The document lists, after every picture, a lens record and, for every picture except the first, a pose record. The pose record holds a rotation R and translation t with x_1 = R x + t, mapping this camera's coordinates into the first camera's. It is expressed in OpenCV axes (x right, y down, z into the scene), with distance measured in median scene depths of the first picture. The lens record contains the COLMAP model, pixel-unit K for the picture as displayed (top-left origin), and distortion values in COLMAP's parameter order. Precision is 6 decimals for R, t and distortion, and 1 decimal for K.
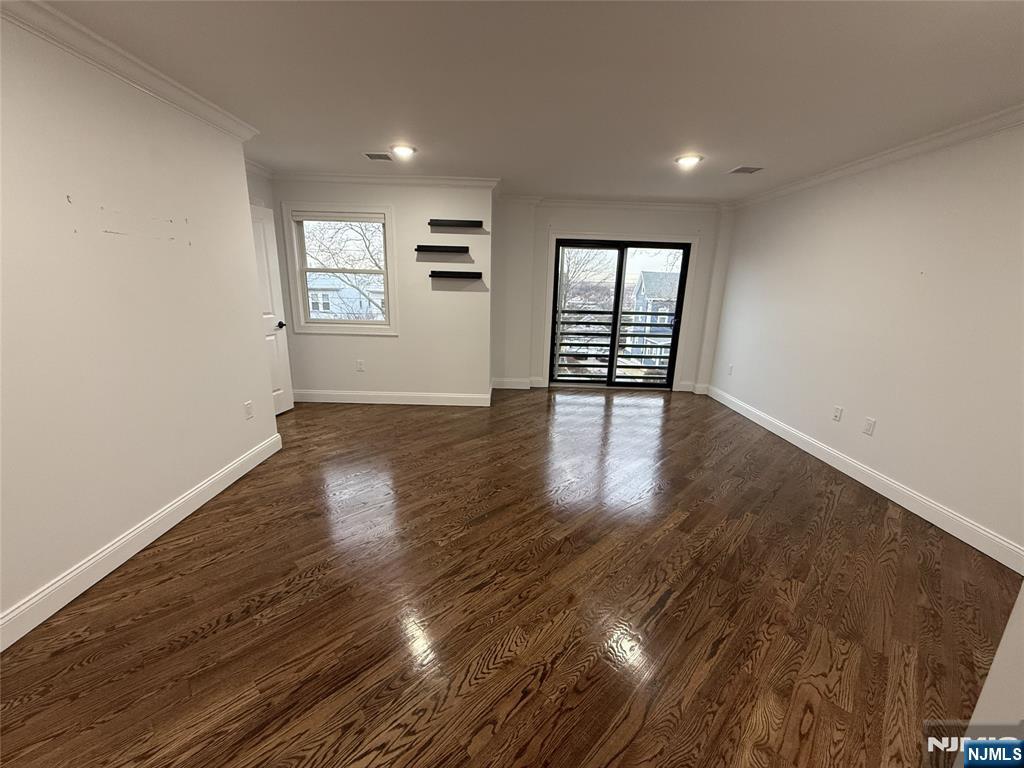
lens RADIAL K [[411.2, 0, 511.9], [0, 411.2, 385.3], [0, 0, 1]] dist [-0.001555, -0.000116]
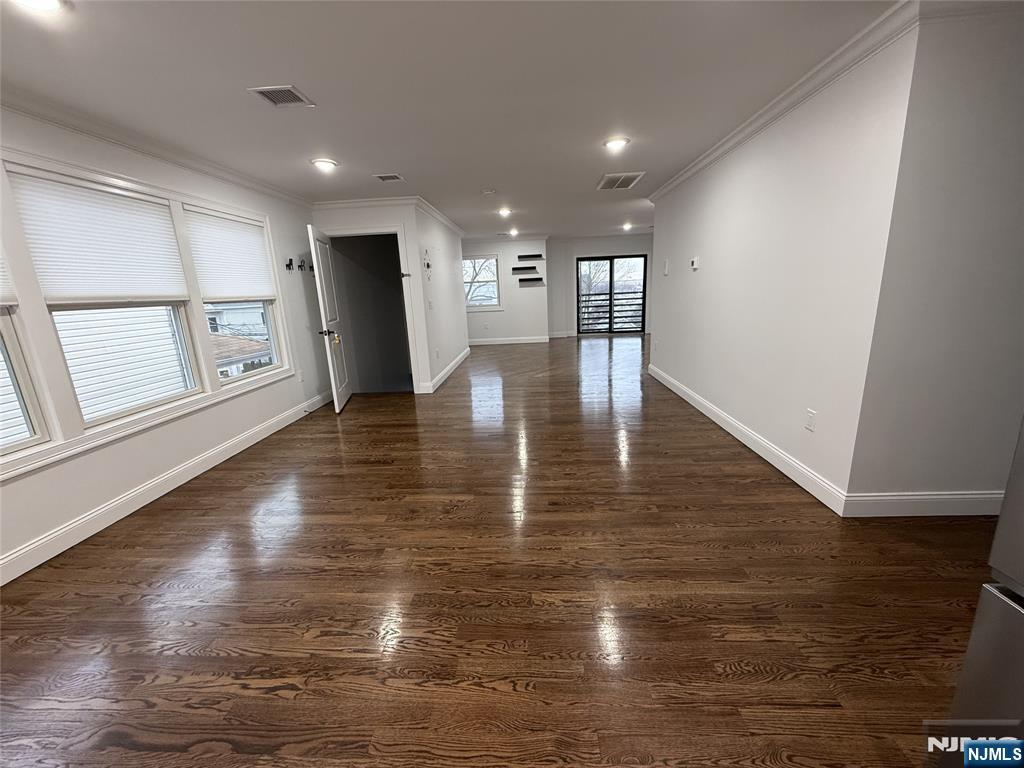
lens RADIAL K [[411.2, 0, 516.5], [0, 411.2, 383.8], [0, 0, 1]] dist [-0.001555, -0.000116]
pose [[0.996170, -0.060734, -0.062898, -0.082871], [0.059872, 0.998086, -0.015507, 0.237307], [0.063719, 0.011682, 0.997899, -0.893927]]
